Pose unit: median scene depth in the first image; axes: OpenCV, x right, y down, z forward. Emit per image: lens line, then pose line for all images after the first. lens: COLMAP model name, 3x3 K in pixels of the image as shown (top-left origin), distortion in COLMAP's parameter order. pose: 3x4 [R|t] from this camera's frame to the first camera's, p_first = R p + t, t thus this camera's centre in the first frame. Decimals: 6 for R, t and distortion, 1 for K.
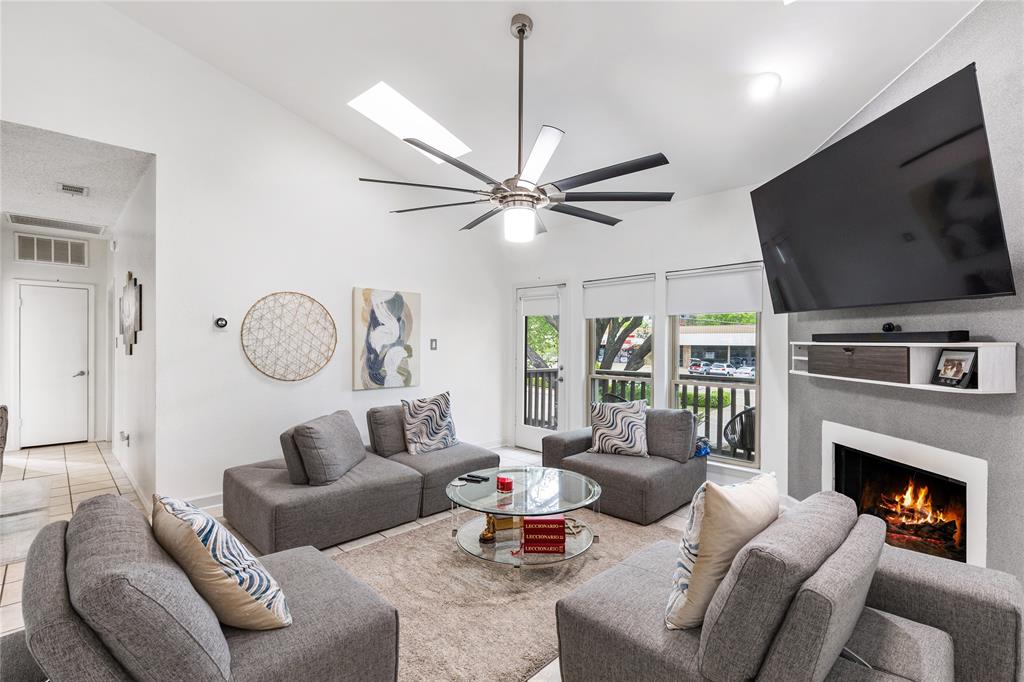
lens RADIAL K [[455.8, 0, 515.8], [0, 455.8, 341.6], [0, 0, 1]] dist [0.003515, -0.000152]
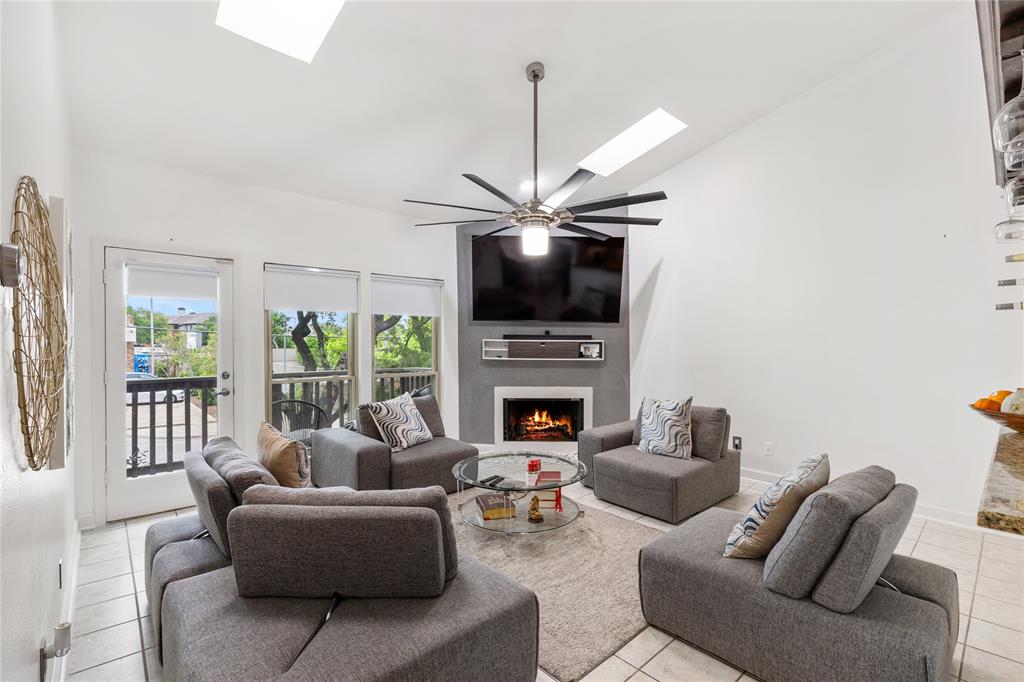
lens RADIAL K [[455.8, 0, 496.2], [0, 455.8, 348.9], [0, 0, 1]] dist [0.003515, -0.000152]
pose [[0.096685, -0.021823, 0.995076, -0.575766], [-0.003826, 0.999744, 0.022298, -0.000836], [-0.995308, -0.005963, 0.096577, 0.504811]]
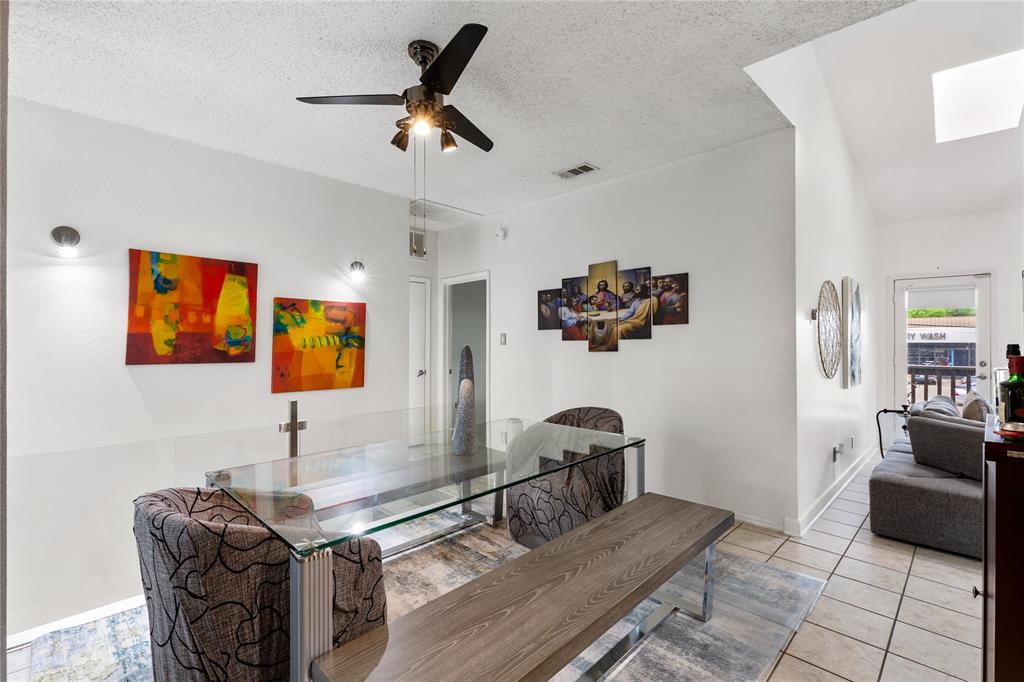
lens RADIAL K [[455.8, 0, 516.2], [0, 455.8, 342.2], [0, 0, 1]] dist [0.003515, -0.000152]
pose [[0.999915, -0.003543, -0.012511, -0.826670], [0.003503, 0.999989, -0.003221, 0.010945], [0.012522, 0.003177, 0.999917, 0.066665]]
